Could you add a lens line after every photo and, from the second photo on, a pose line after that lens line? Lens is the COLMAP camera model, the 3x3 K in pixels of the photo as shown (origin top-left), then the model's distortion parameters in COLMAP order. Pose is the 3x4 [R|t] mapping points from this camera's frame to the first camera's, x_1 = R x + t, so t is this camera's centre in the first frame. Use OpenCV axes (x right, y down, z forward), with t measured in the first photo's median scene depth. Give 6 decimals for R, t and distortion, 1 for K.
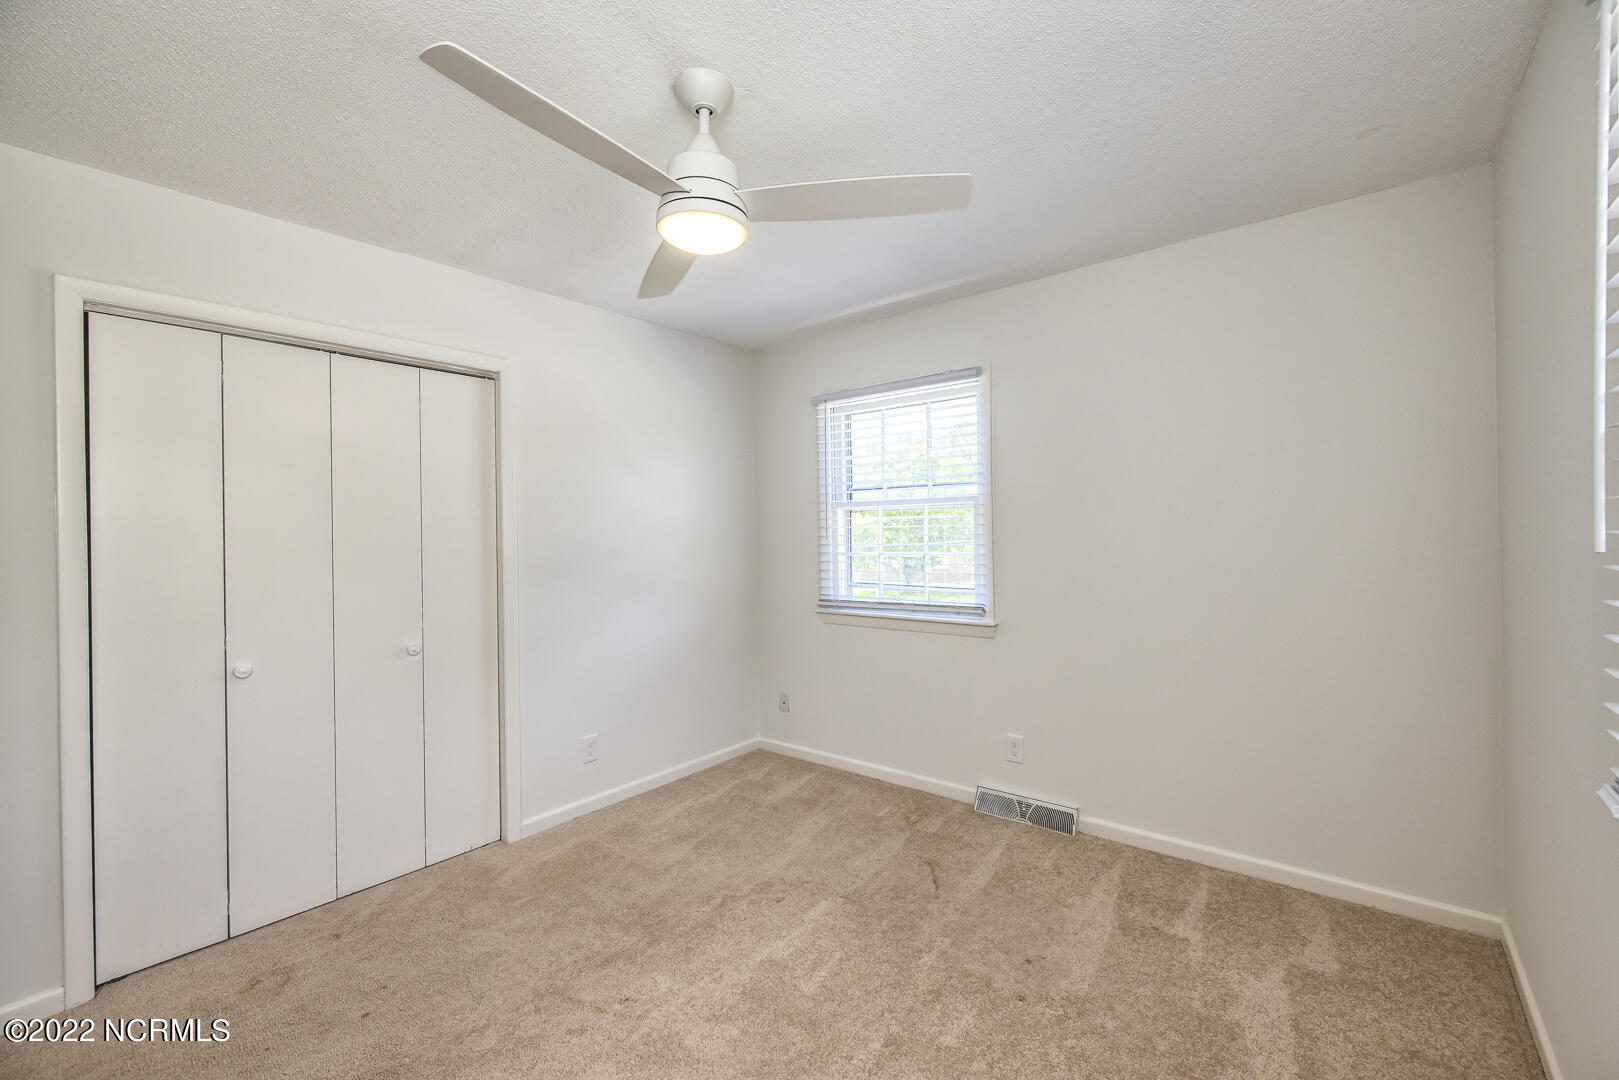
lens RADIAL K [[675.3, 0, 813.7], [0, 675.3, 533.7], [0, 0, 1]] dist [-0.000344, 0.000169]
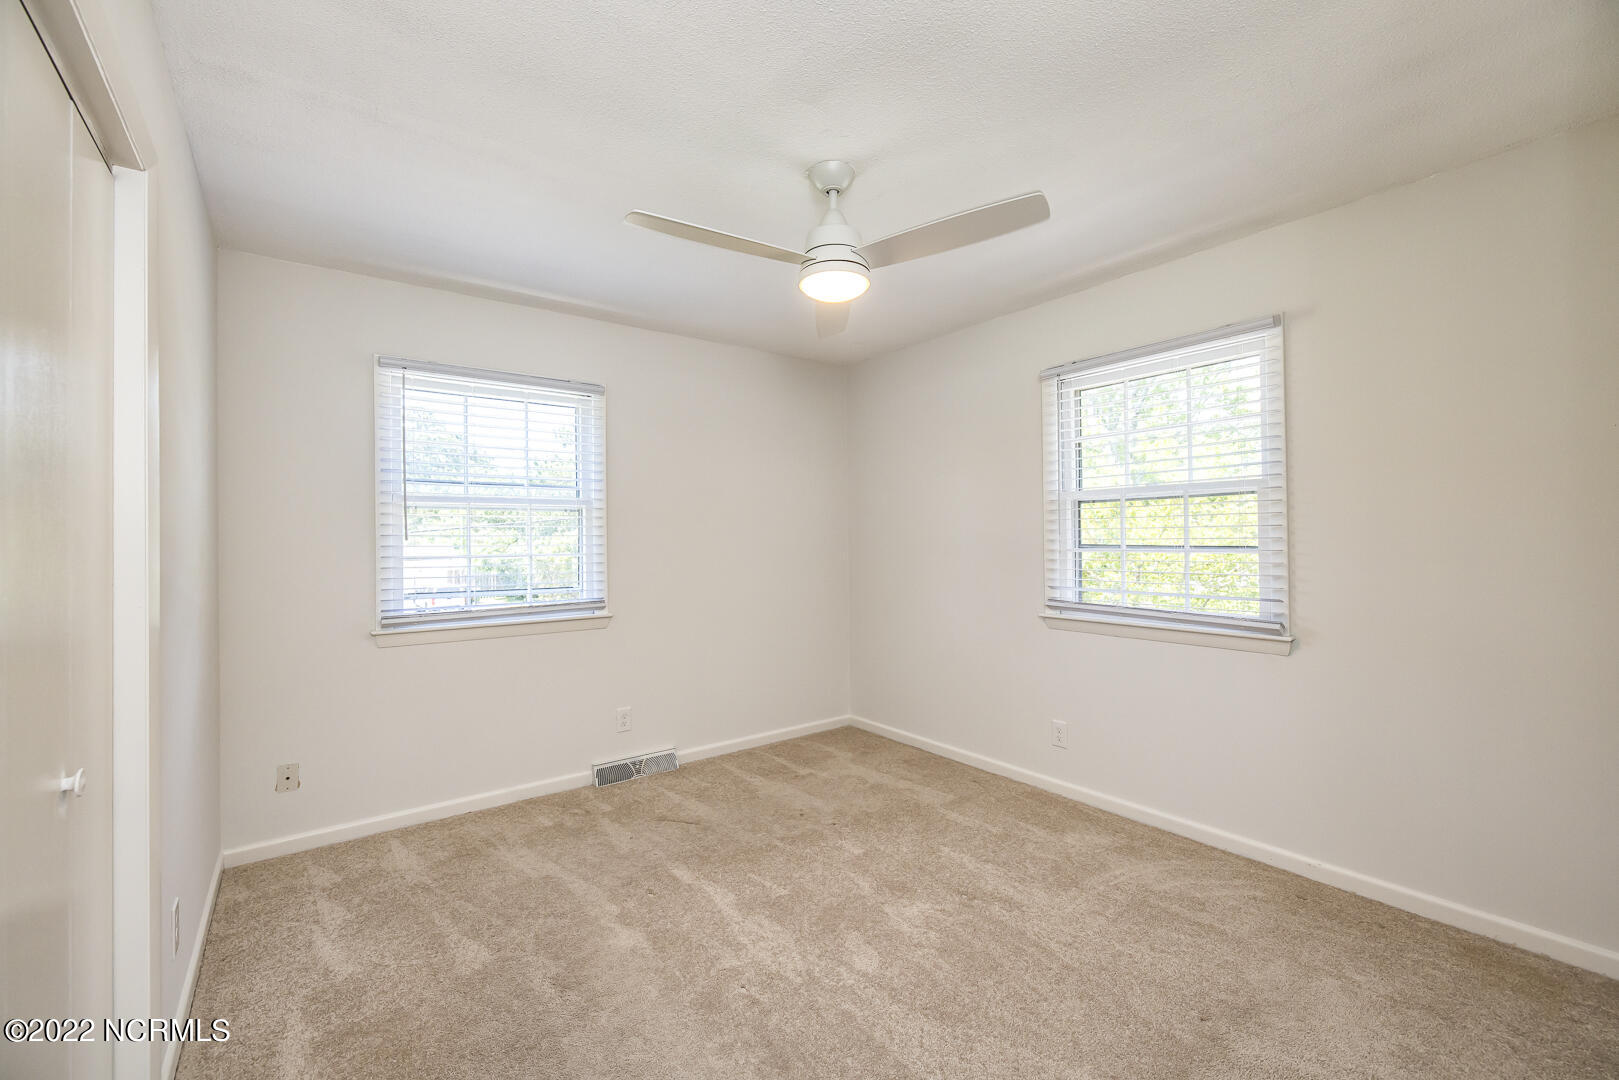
lens RADIAL K [[675.3, 0, 813.7], [0, 675.3, 533.7], [0, 0, 1]] dist [-0.000344, 0.000169]
pose [[0.233766, 0.022756, 0.972027, -0.753939], [0.006530, 0.999667, -0.024974, 0.028484], [-0.972271, 0.012185, 0.233540, 0.400806]]
